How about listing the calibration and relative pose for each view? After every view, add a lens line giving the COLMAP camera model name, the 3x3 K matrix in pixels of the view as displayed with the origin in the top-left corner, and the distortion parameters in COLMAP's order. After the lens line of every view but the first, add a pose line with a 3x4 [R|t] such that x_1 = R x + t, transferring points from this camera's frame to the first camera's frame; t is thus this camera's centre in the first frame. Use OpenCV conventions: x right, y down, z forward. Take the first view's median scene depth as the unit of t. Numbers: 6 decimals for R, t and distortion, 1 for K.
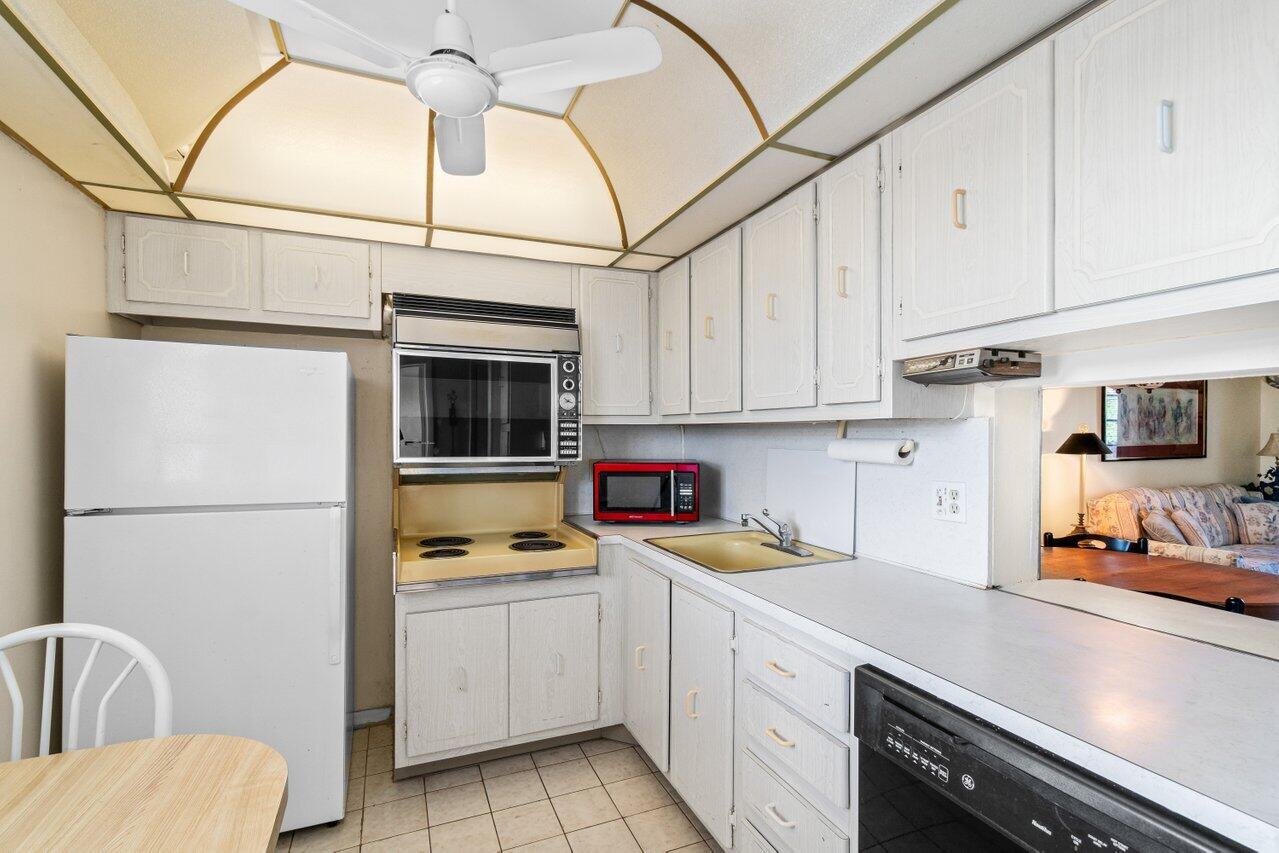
lens RADIAL K [[583.8, 0, 642.6], [0, 583.8, 442.8], [0, 0, 1]] dist [0.001391, -0.000328]
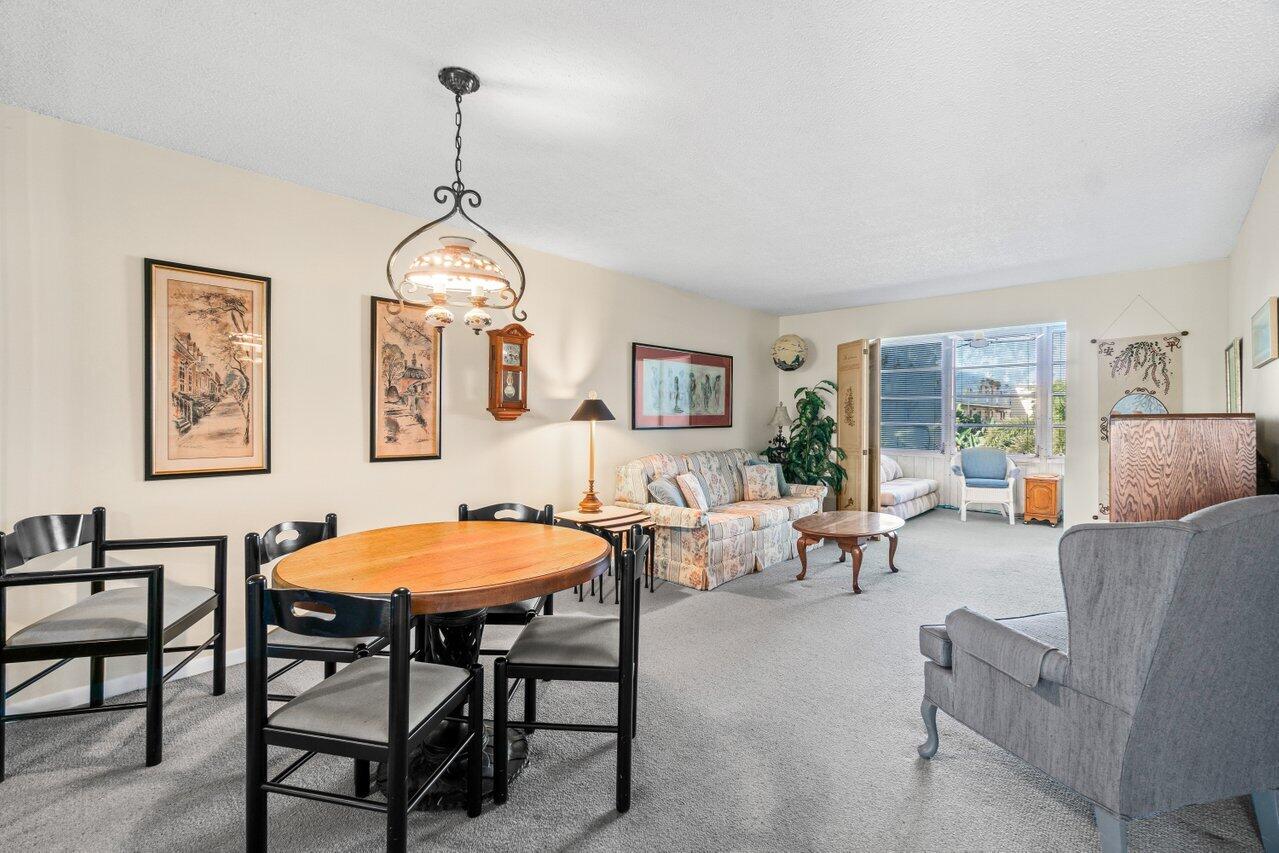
lens RADIAL K [[562.9, 0, 639.5], [0, 562.9, 426.5], [0, 0, 1]] dist [0.000285, -0.000073]
pose [[0.910158, -0.002693, 0.414252, 0.738138], [0.002159, 0.999996, 0.001757, 0.047258], [-0.414255, -0.000705, 0.910160, 0.150505]]
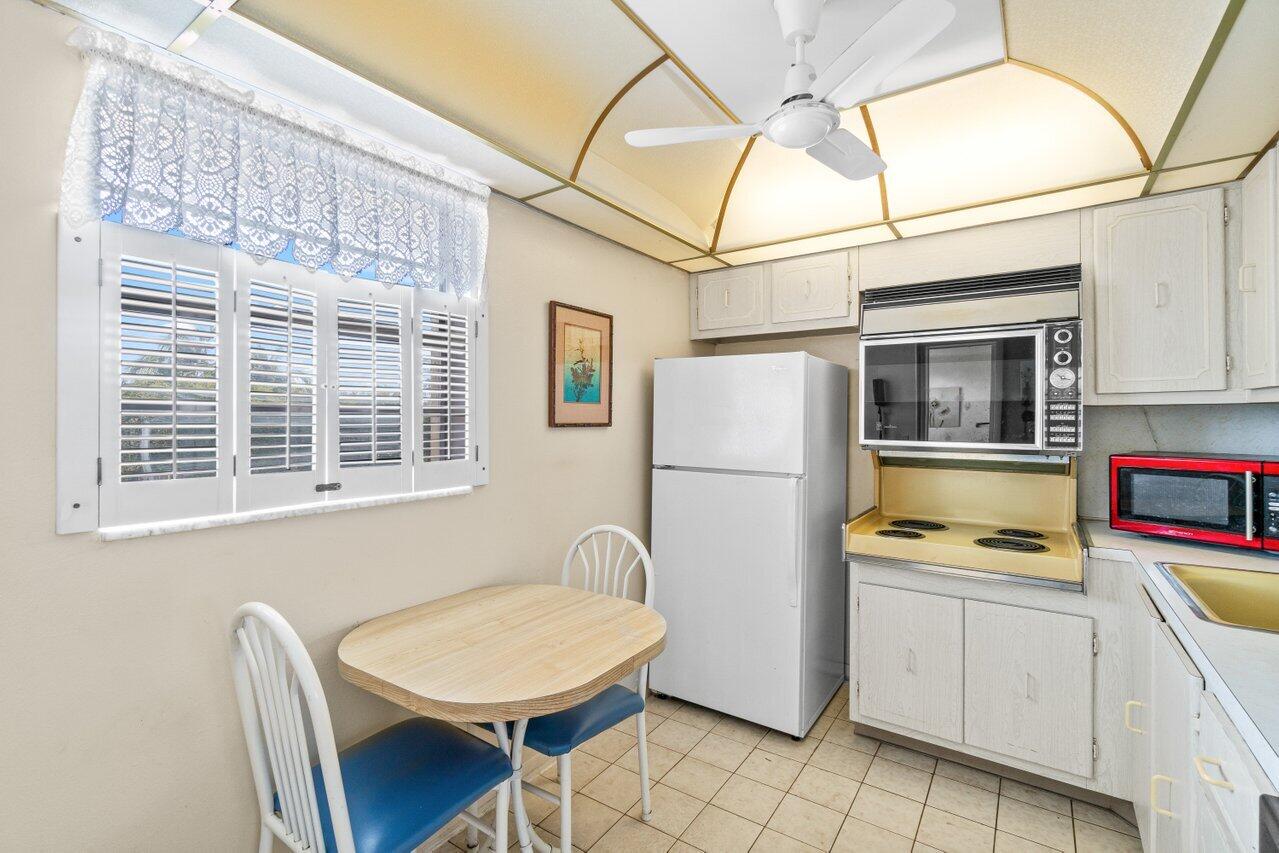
lens RADIAL K [[582.0, 0, 638.1], [0, 582.0, 419.6], [0, 0, 1]] dist [0.003732, 0.000298]
pose [[0.538017, 0.000002, -0.842934, 0.264289], [-0.010588, 0.999921, -0.006755, -0.000493], [0.842867, 0.012559, 0.537975, 0.051958]]
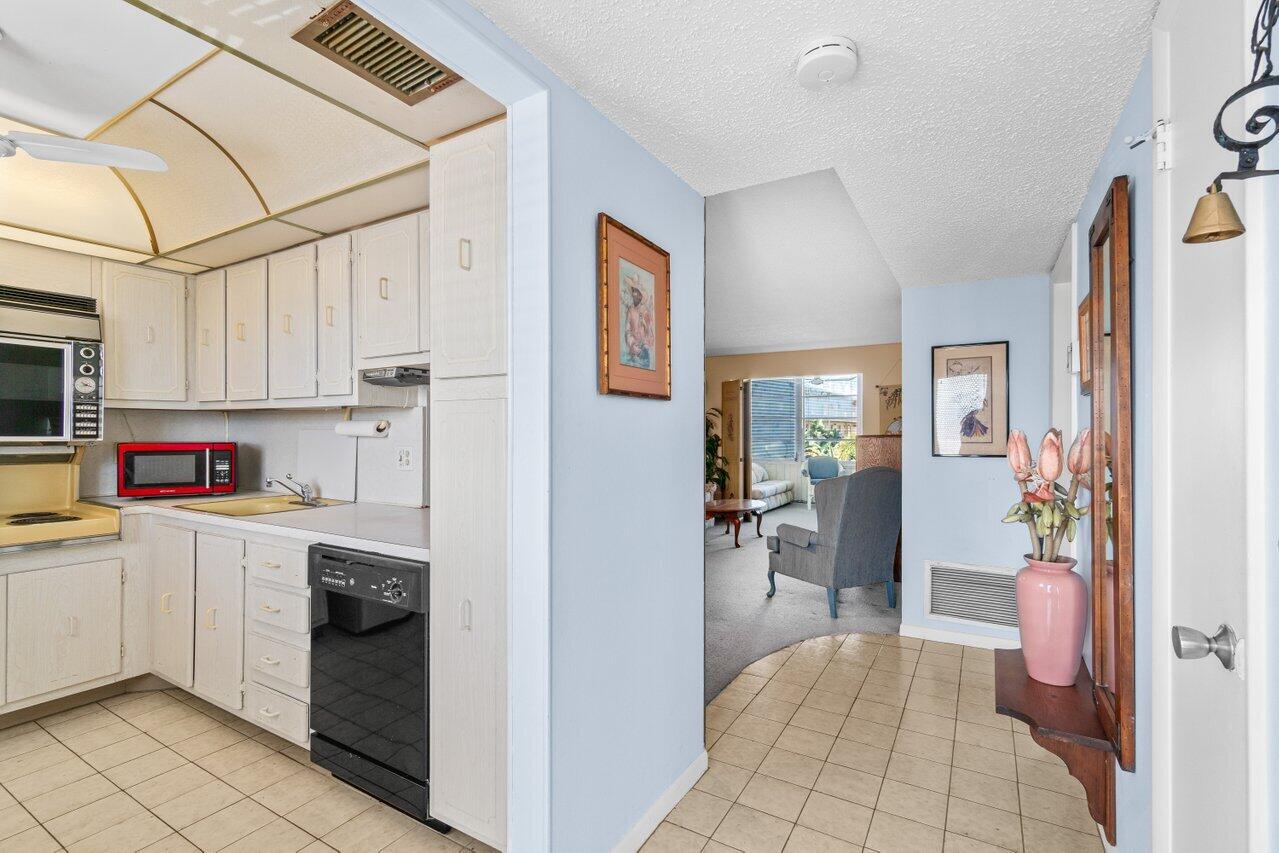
lens RADIAL K [[581.2, 0, 634.1], [0, 581.2, 430.2], [0, 0, 1]] dist [-0.000604, 0.000092]
pose [[0.809347, 0.004206, 0.587315, 0.064906], [0.006045, 0.999862, -0.015490, 0.036427], [-0.587299, 0.016087, 0.809210, -0.484772]]
